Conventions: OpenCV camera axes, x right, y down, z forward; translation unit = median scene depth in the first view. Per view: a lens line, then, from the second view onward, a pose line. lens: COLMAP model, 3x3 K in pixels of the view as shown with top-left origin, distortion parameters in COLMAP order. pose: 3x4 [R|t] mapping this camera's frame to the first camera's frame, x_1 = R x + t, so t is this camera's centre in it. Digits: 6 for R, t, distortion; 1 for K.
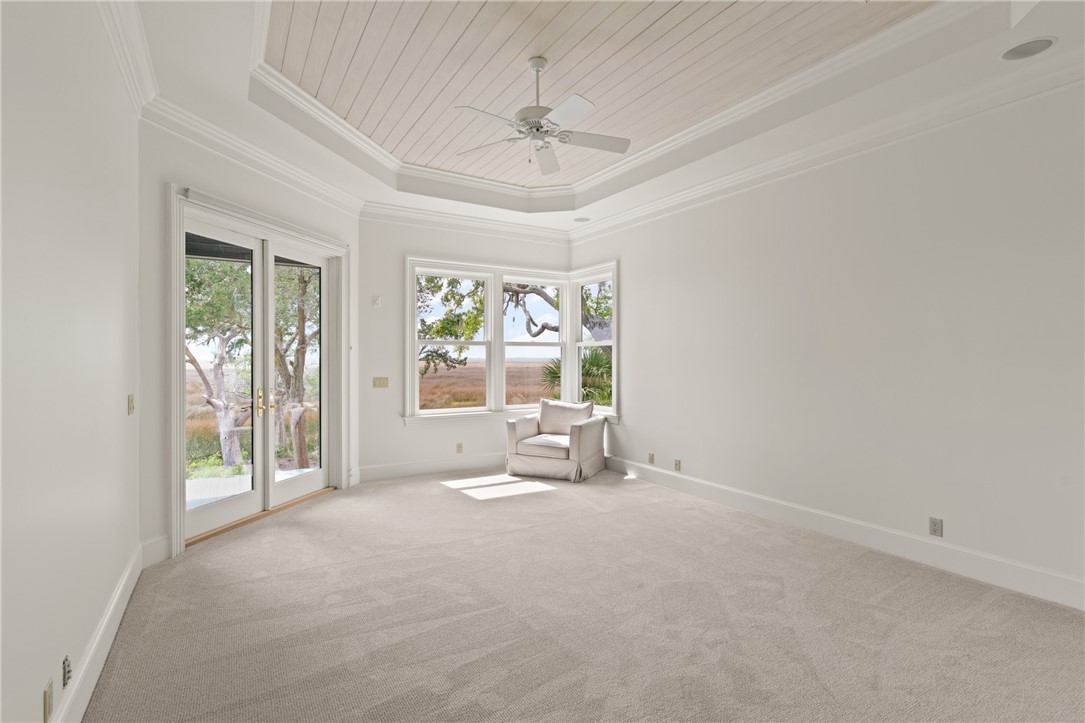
lens RADIAL K [[511.2, 0, 543.7], [0, 511.2, 363.5], [0, 0, 1]] dist [0.001956, 0.000337]
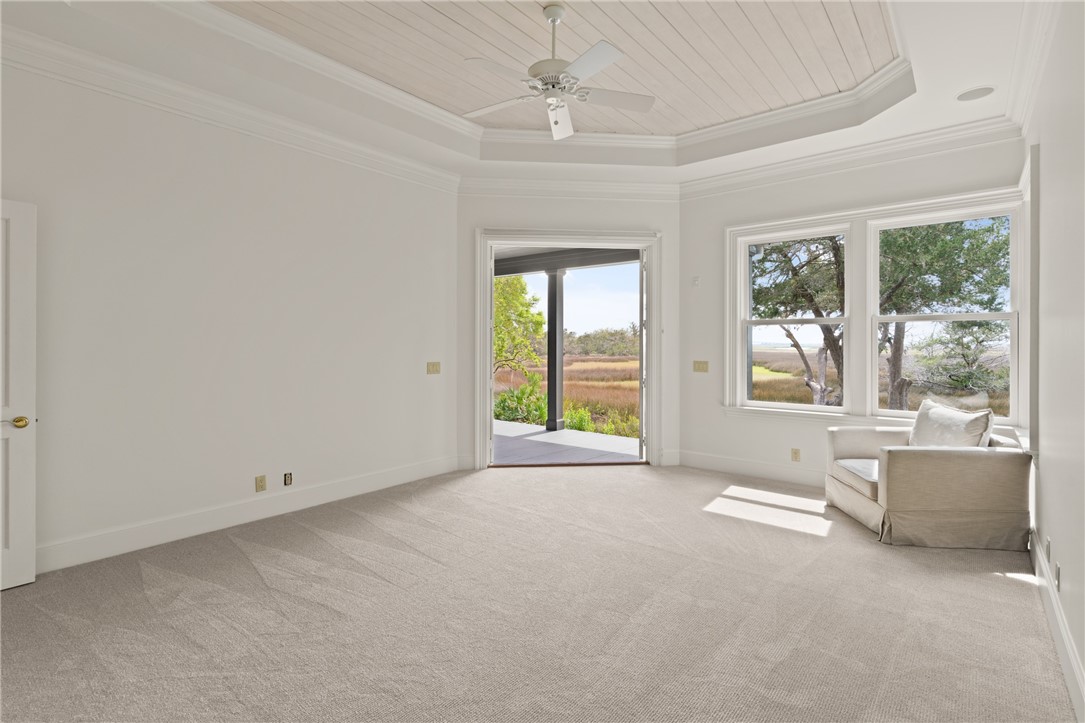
lens RADIAL K [[515.8, 0, 540.3], [0, 515.8, 346.9], [0, 0, 1]] dist [-0.000662, -0.000033]
pose [[0.344419, 0.003639, -0.938809, 0.484351], [-0.006903, 0.999975, 0.001343, 0.000845], [0.938791, 0.006018, 0.344436, 0.387198]]
